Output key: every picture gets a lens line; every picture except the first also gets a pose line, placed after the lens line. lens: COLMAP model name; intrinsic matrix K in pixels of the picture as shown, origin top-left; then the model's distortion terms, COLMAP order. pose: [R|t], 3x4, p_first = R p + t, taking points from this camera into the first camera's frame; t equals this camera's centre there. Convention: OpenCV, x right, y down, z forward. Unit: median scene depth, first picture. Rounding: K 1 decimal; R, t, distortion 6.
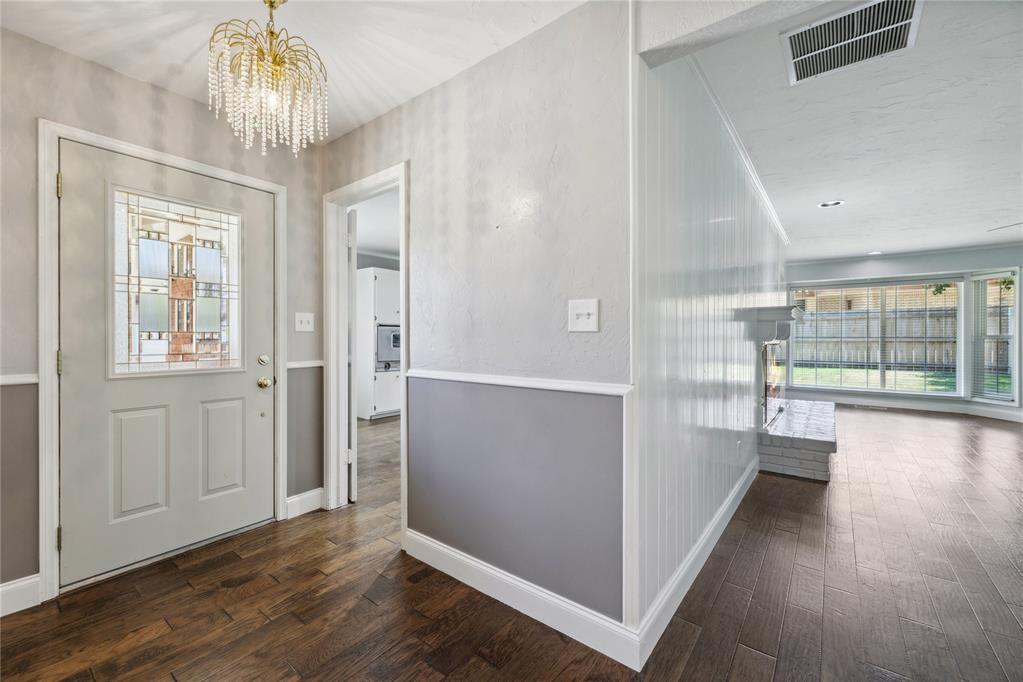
lens RADIAL K [[415.9, 0, 512.7], [0, 415.9, 333.3], [0, 0, 1]] dist [-0.000407, 0.003965]
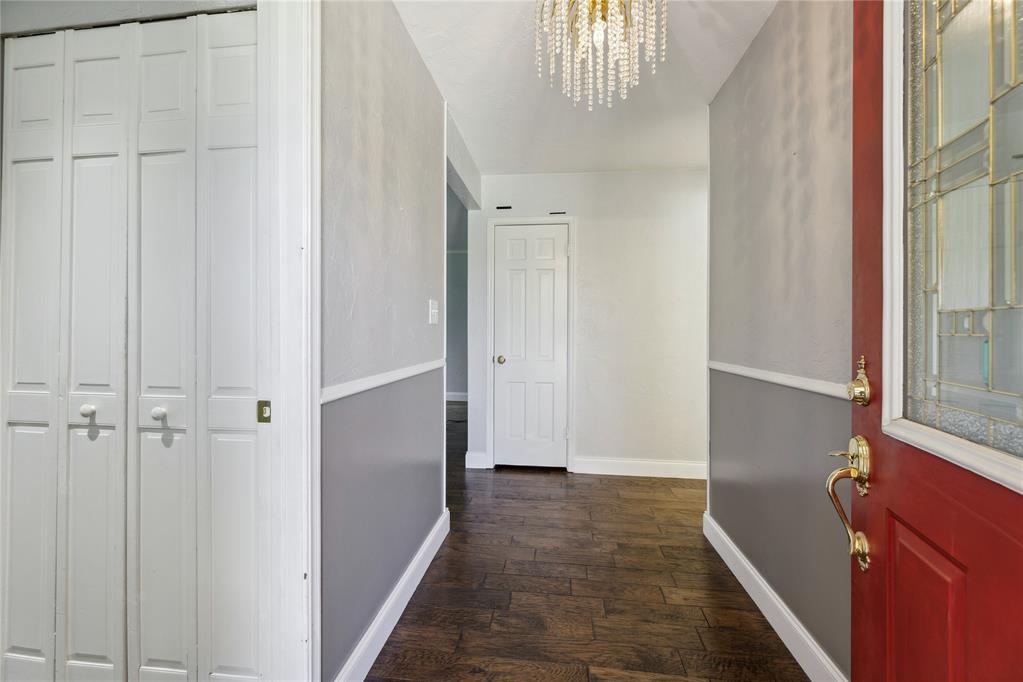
lens RADIAL K [[415.9, 0, 512.7], [0, 415.9, 333.3], [0, 0, 1]] dist [-0.000407, 0.003965]
pose [[-0.518046, -0.000402, 0.855353, -1.093234], [0.000085, 1.000000, 0.000522, 0.023322], [-0.855353, 0.000343, -0.518046, 1.441806]]
